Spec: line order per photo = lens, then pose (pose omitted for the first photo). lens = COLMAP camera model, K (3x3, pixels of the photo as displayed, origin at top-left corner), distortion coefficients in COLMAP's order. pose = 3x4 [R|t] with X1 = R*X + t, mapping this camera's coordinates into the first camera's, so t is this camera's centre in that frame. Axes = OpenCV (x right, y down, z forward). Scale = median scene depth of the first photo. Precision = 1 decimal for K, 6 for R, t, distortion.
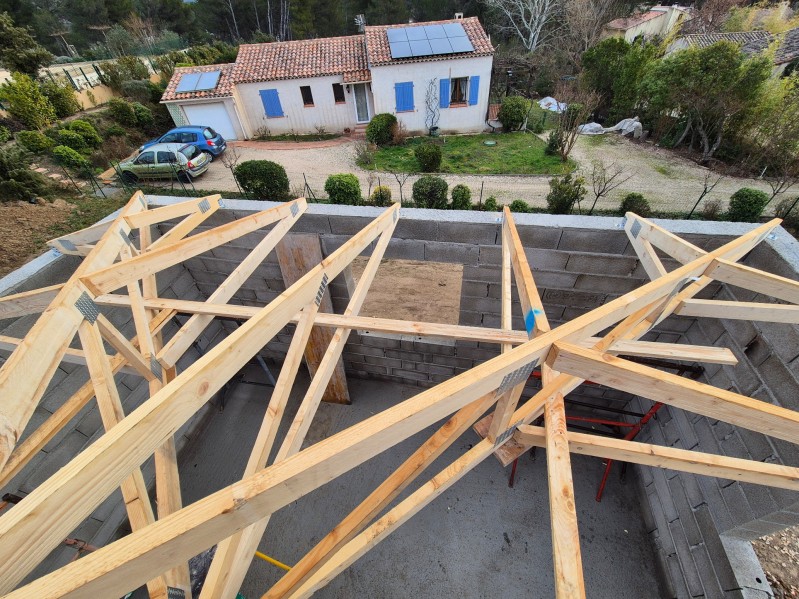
lens RADIAL K [[324.2, 0, 399.5], [0, 324.2, 299.5], [0, 0, 1]] dist [0.002061, 0.000423]
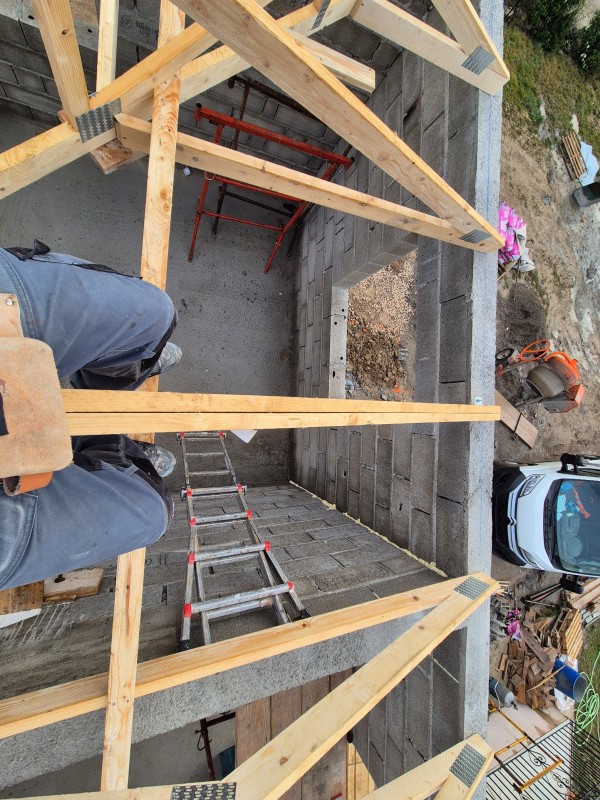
lens RADIAL K [[324.6, 0, 300.0], [0, 324.6, 400.0], [0, 0, 1]] dist [0.002061, 0.000423]
pose [[0.868028, -0.193639, 0.457199, 0.263007], [-0.220067, 0.675387, 0.703863, 0.209396], [-0.445081, -0.711587, 0.543642, -0.088910]]
